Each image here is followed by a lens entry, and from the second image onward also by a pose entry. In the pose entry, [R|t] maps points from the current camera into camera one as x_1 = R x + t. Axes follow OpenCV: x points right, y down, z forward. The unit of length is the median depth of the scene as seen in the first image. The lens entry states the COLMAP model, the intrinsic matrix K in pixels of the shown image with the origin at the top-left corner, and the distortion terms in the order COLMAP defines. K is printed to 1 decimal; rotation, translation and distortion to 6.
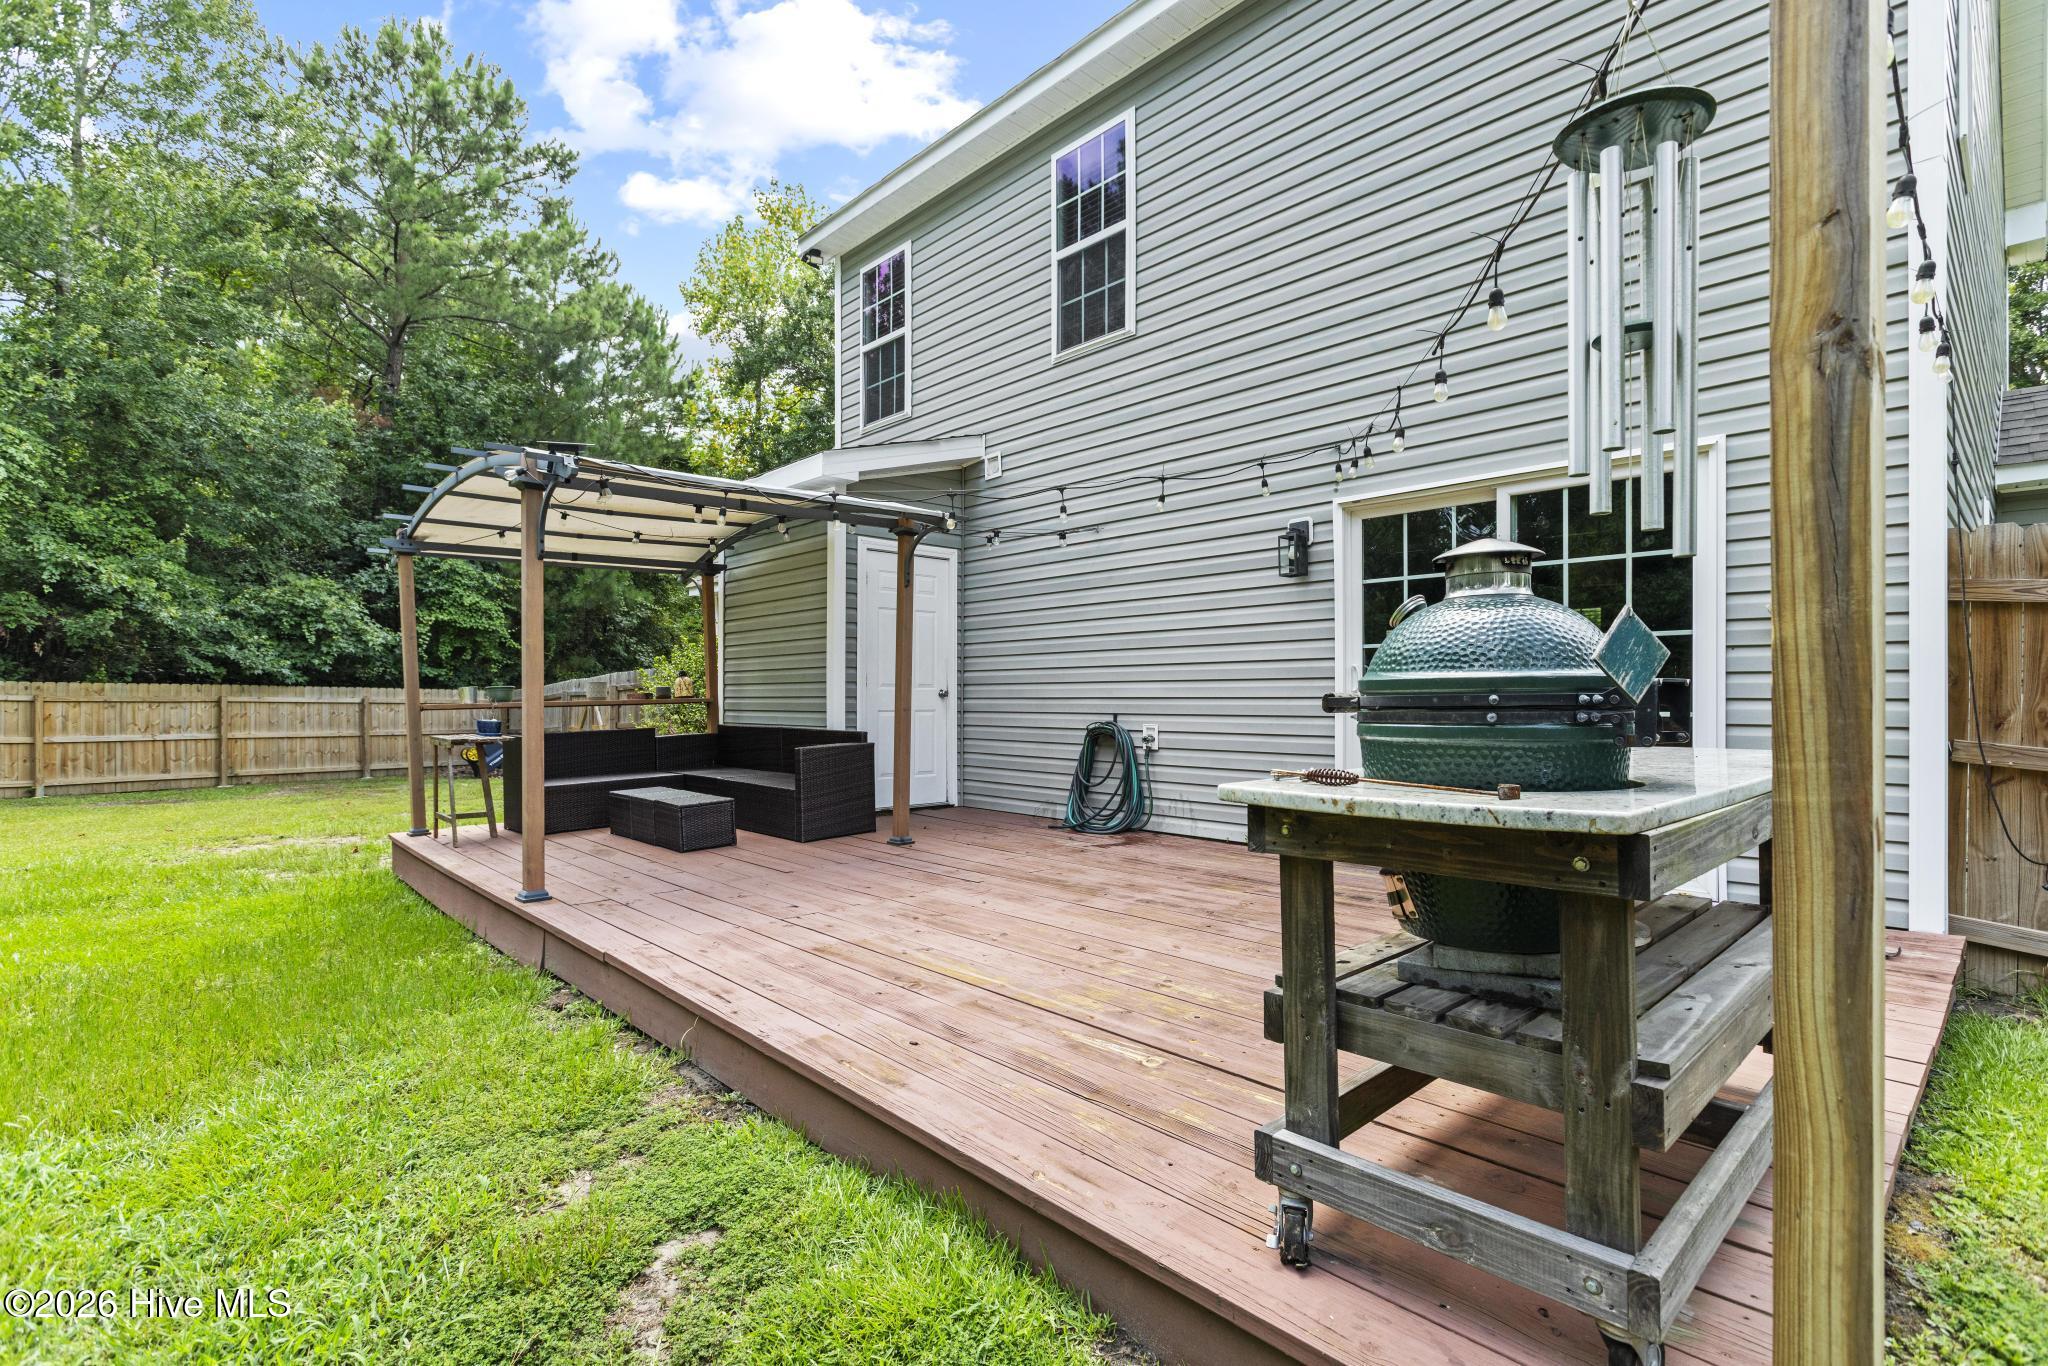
lens RADIAL K [[952.1, 0, 1029.0], [0, 952.1, 691.1], [0, 0, 1]] dist [-0.007853, 0.001346]
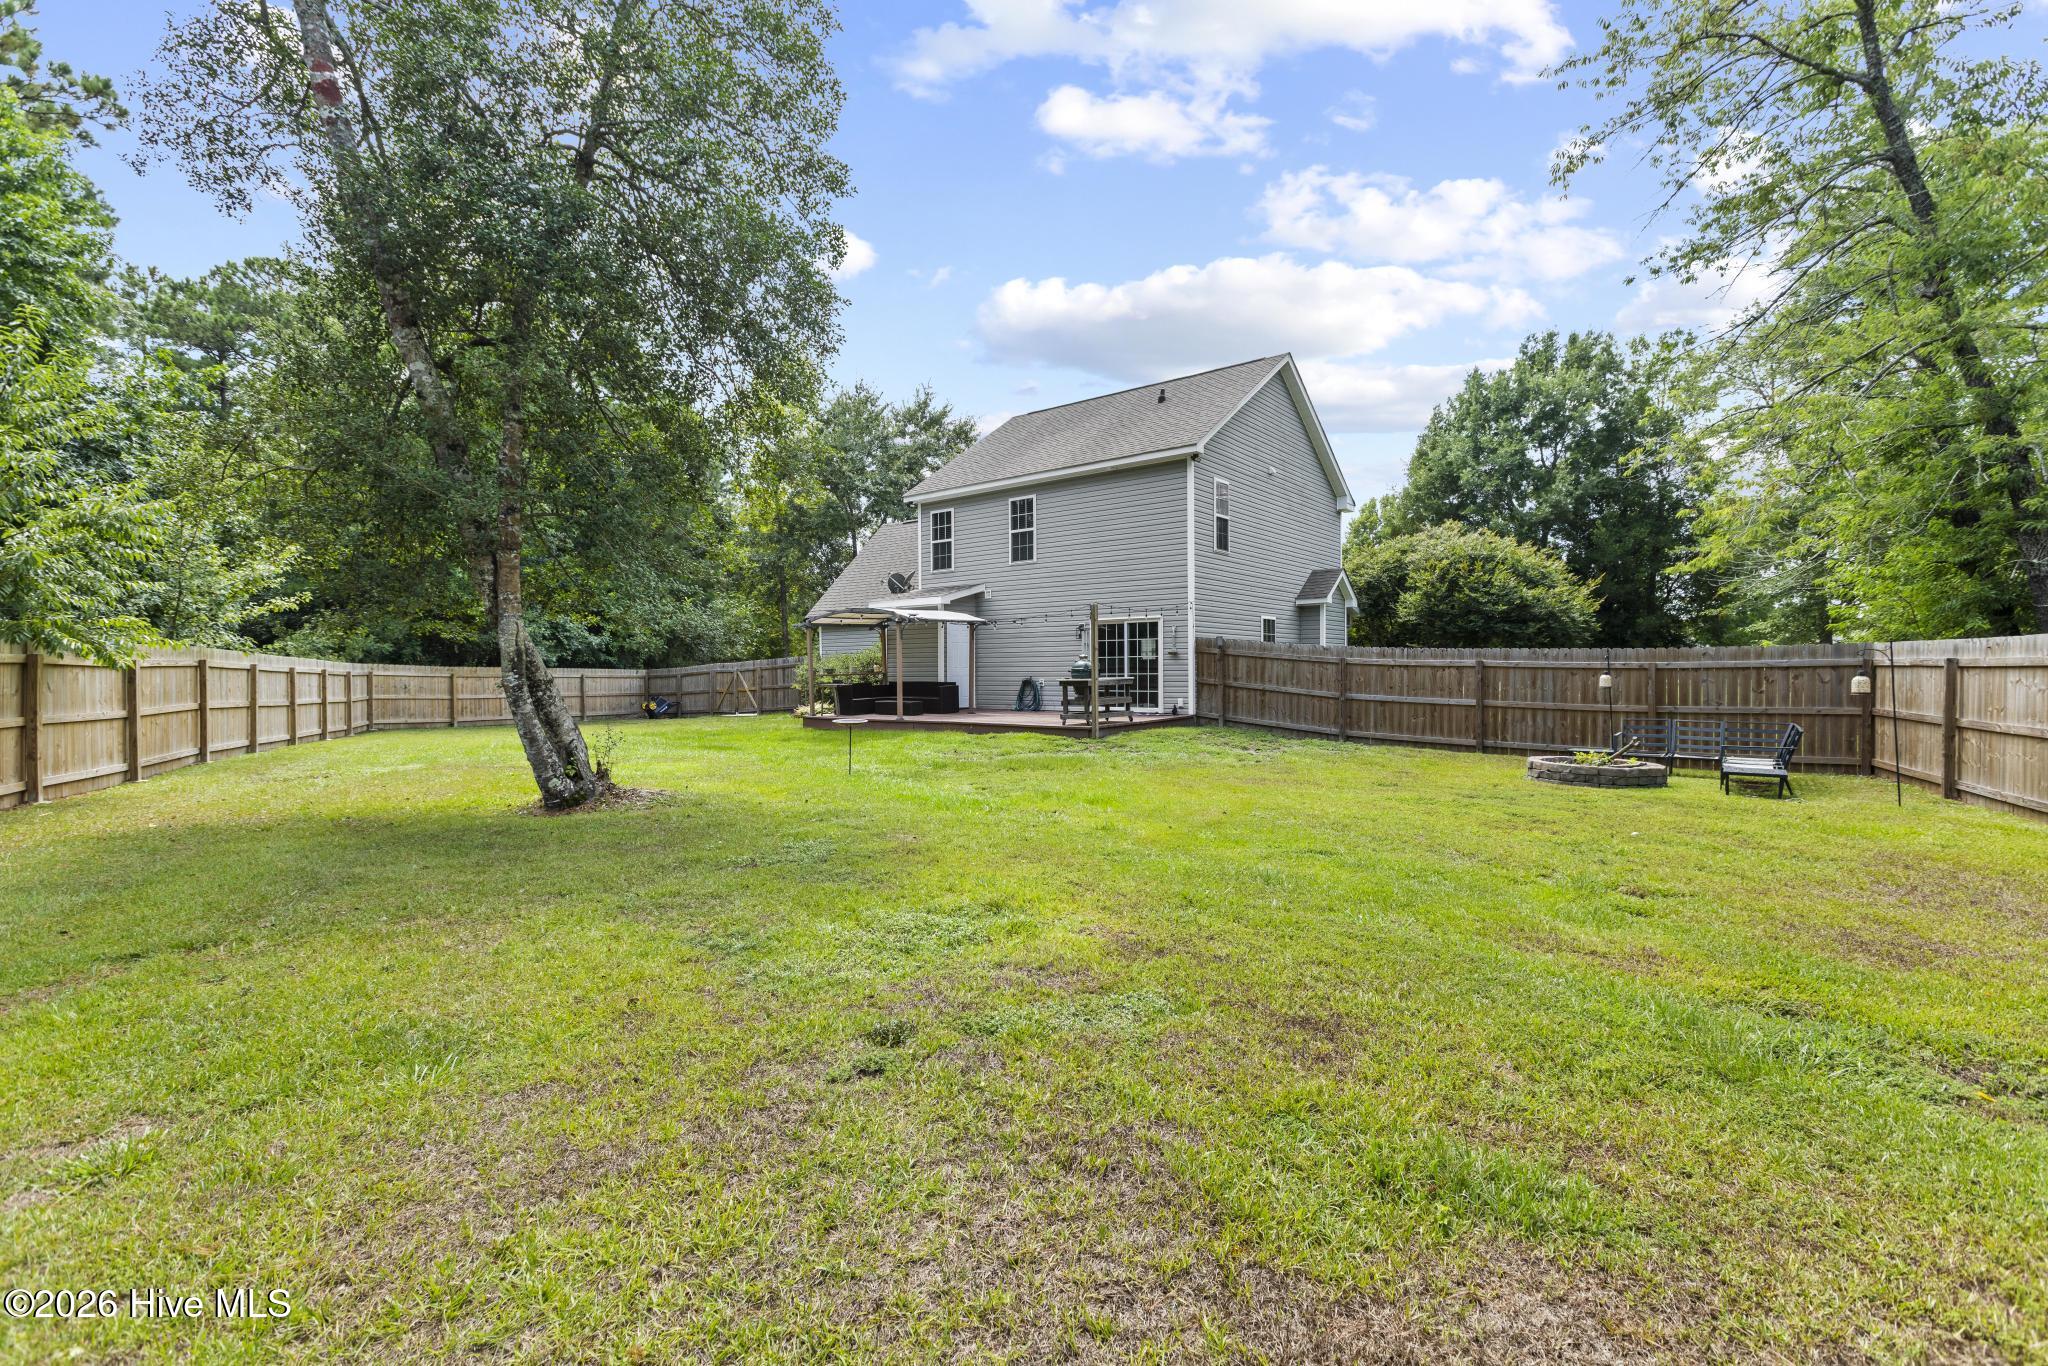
lens RADIAL K [[927.5, 0, 1023.2], [0, 927.5, 678.3], [0, 0, 1]] dist [0.018550, 0.000206]
pose [[0.990166, -0.005849, 0.139777, -0.364978], [0.003985, 0.999899, 0.013616, -0.012070], [-0.139843, -0.012925, 0.990089, -2.069702]]
